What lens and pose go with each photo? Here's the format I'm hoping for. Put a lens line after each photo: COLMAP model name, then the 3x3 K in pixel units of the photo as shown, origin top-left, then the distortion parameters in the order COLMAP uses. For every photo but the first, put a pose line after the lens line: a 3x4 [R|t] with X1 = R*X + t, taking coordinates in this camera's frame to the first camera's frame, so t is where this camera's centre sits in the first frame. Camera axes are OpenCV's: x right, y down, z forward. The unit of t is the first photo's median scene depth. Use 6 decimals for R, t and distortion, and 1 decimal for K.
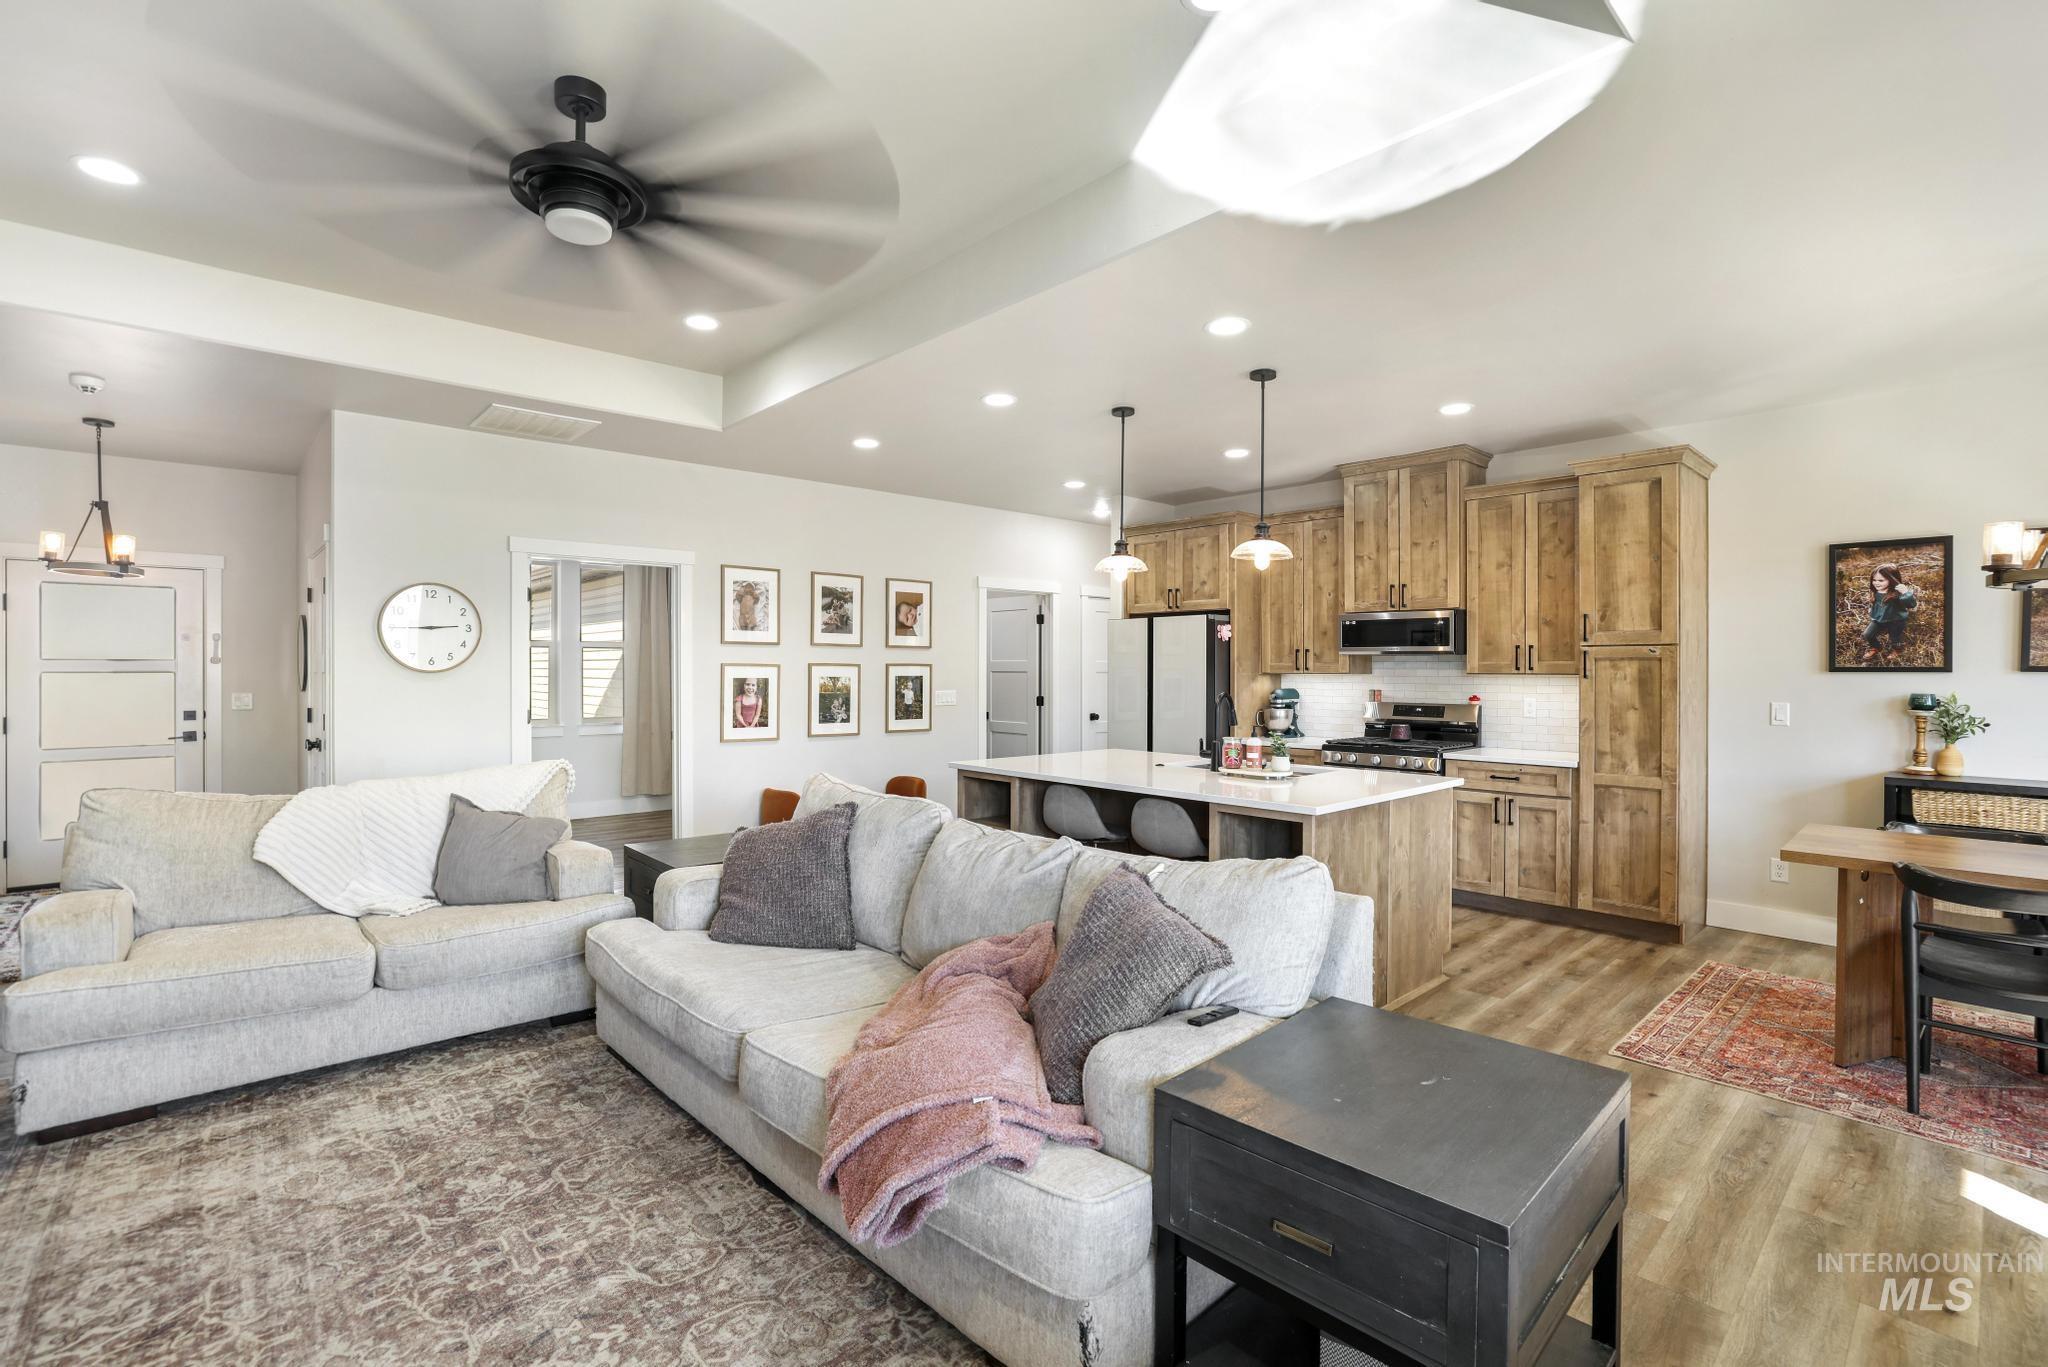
lens RADIAL K [[915.6, 0, 1028.7], [0, 915.6, 670.7], [0, 0, 1]] dist [-0.044452, 0.016884]
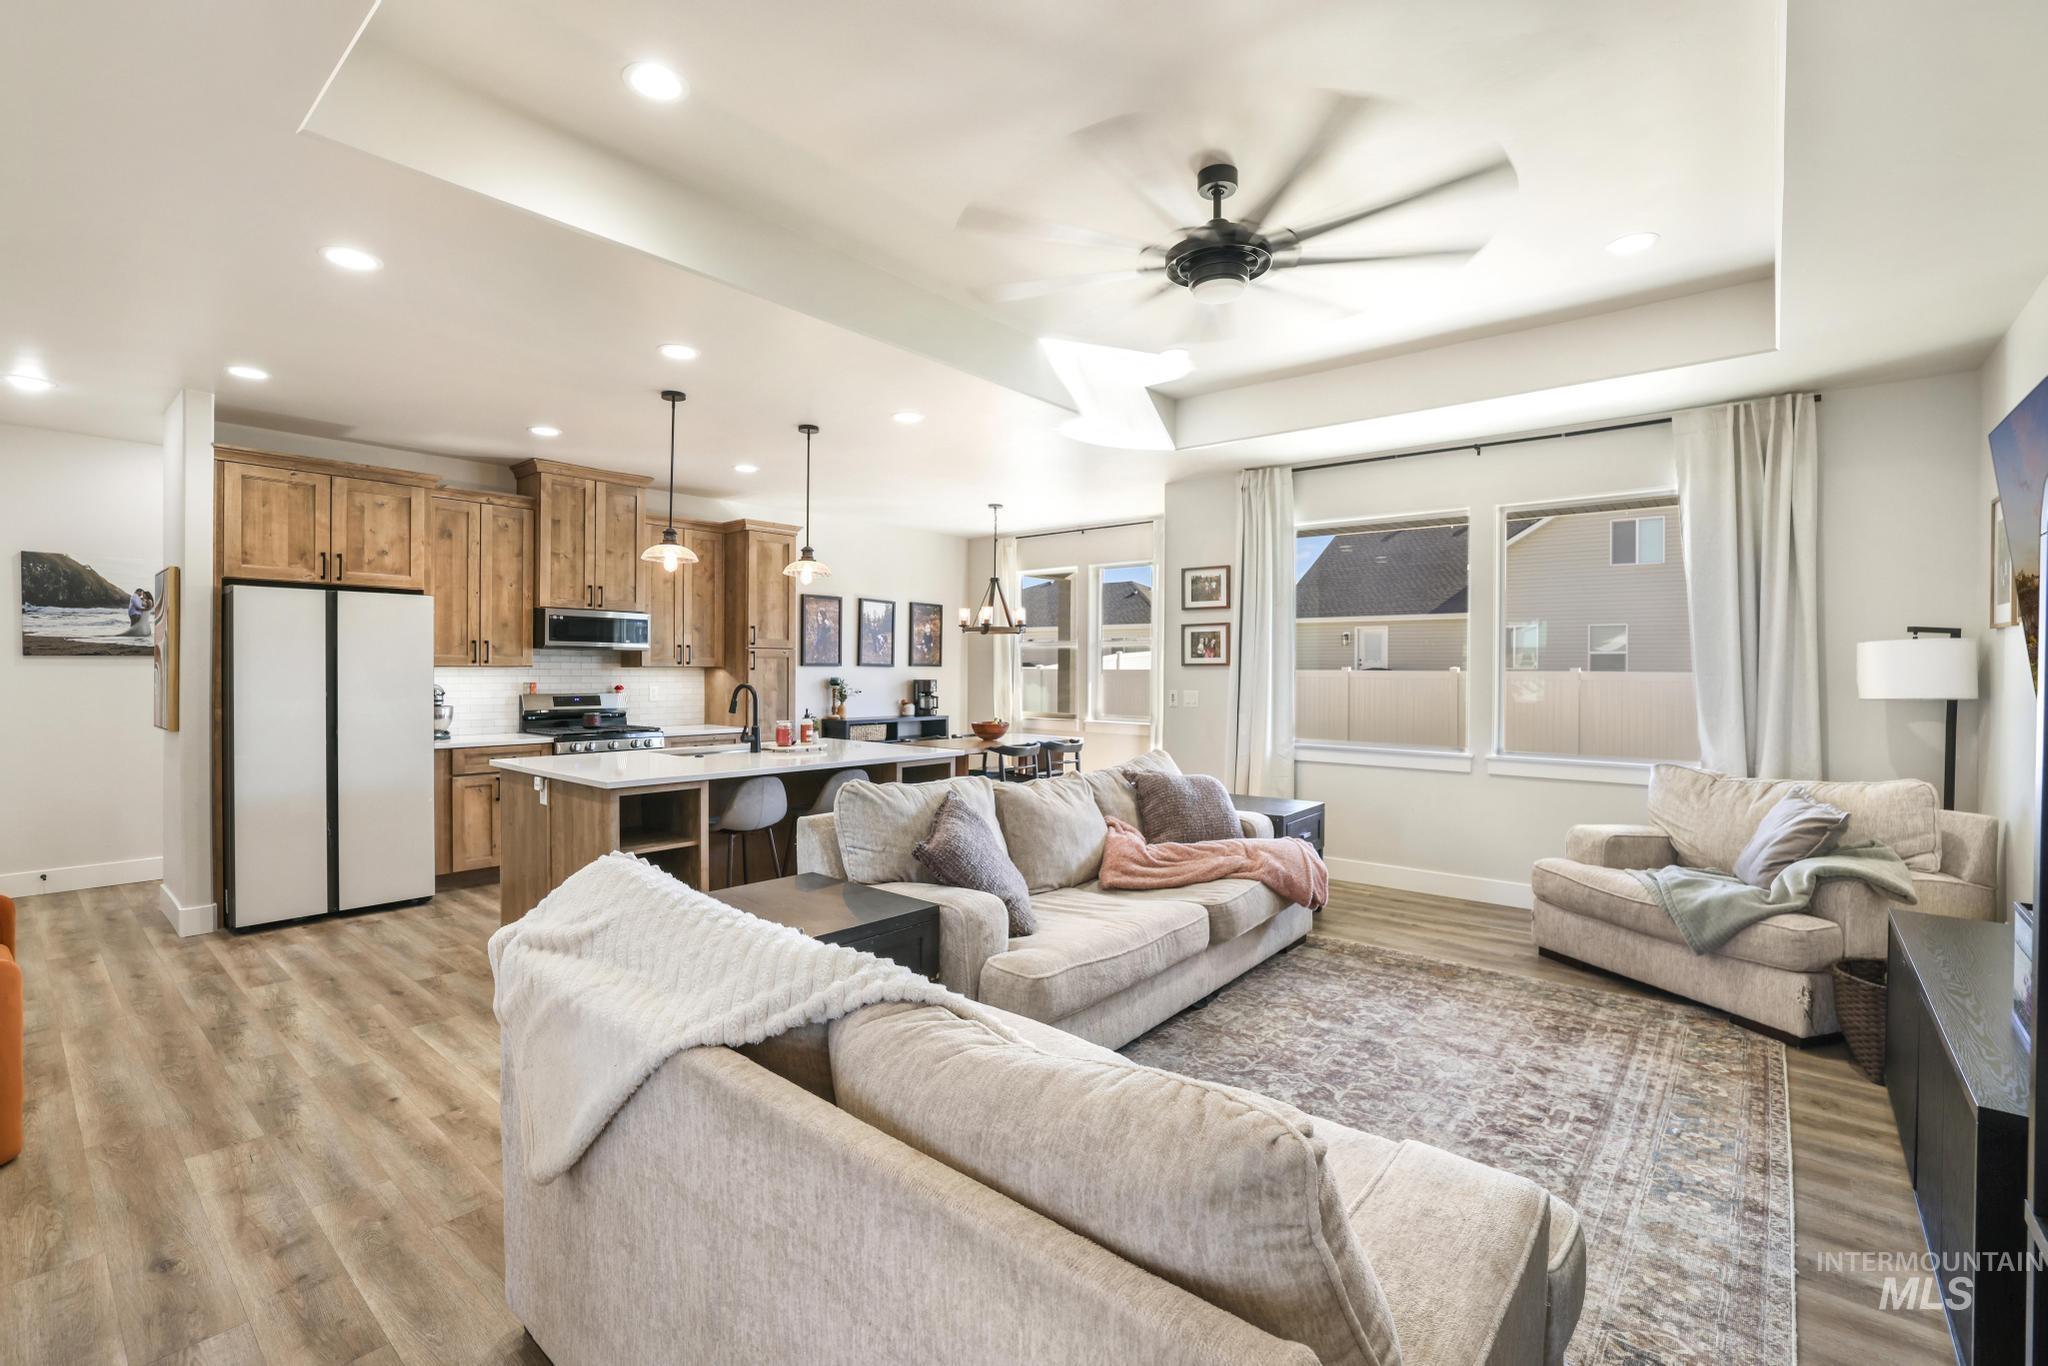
lens RADIAL K [[904.1, 0, 1007.7], [0, 904.1, 674.8], [0, 0, 1]] dist [-0.047540, 0.020385]
pose [[-0.110485, -0.010042, 0.993827, -0.813832], [-0.005333, 0.999941, 0.009511, 0.000139], [-0.993863, -0.004249, -0.110532, 0.694683]]
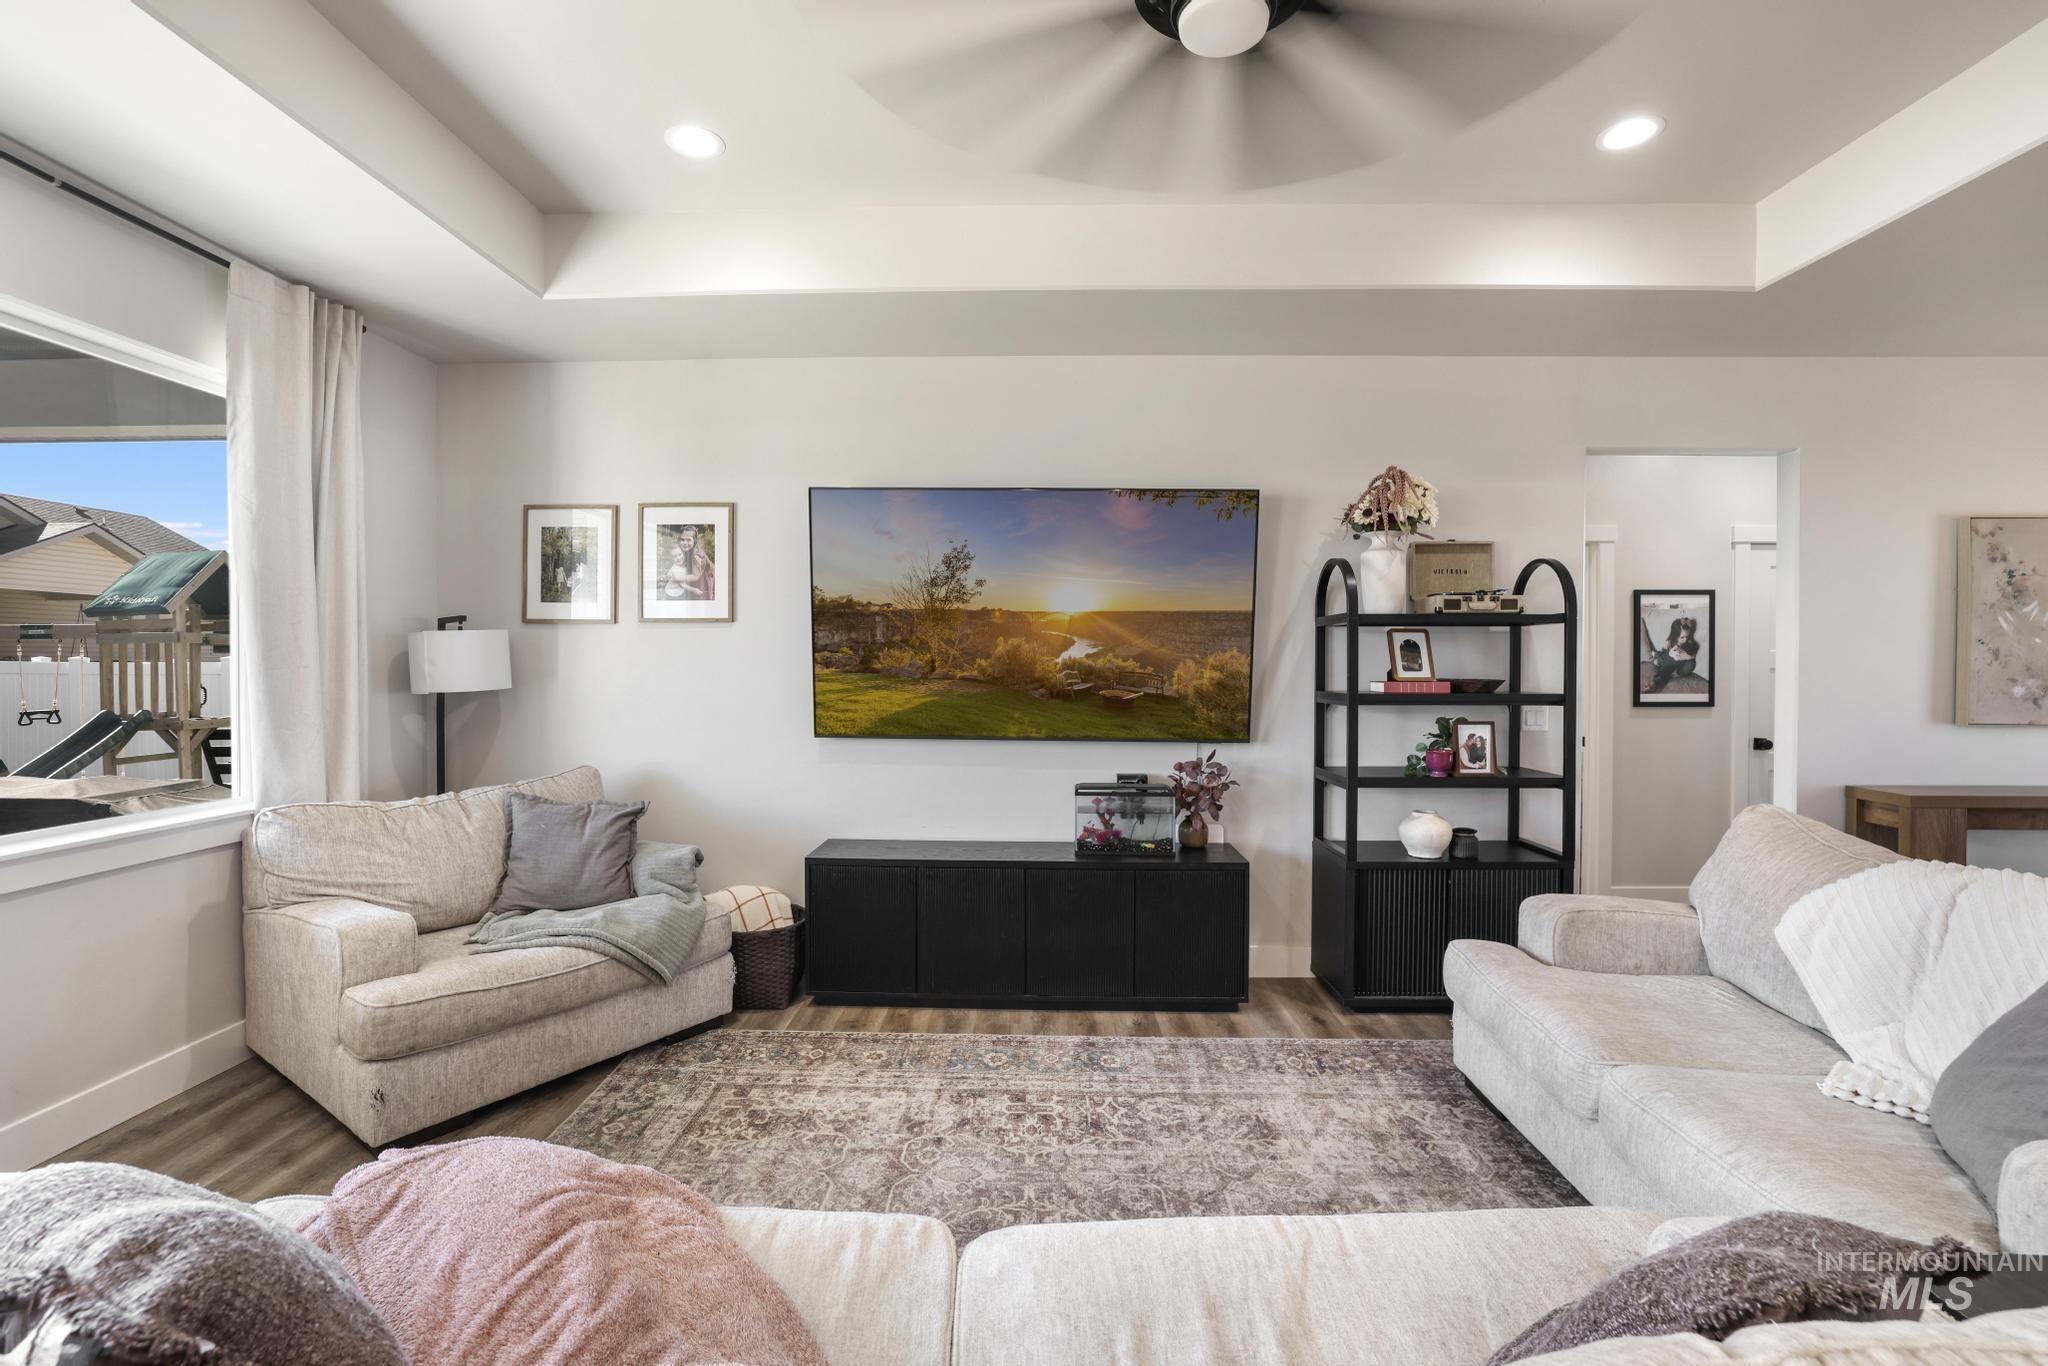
lens RADIAL K [[904.1, 0, 1007.7], [0, 904.1, 674.8], [0, 0, 1]] dist [-0.047540, 0.020385]
pose [[-0.704782, 0.008125, -0.709378, 0.049572], [-0.006109, 0.999828, 0.017520, -0.003257], [0.709398, 0.016682, -0.704611, 0.676101]]
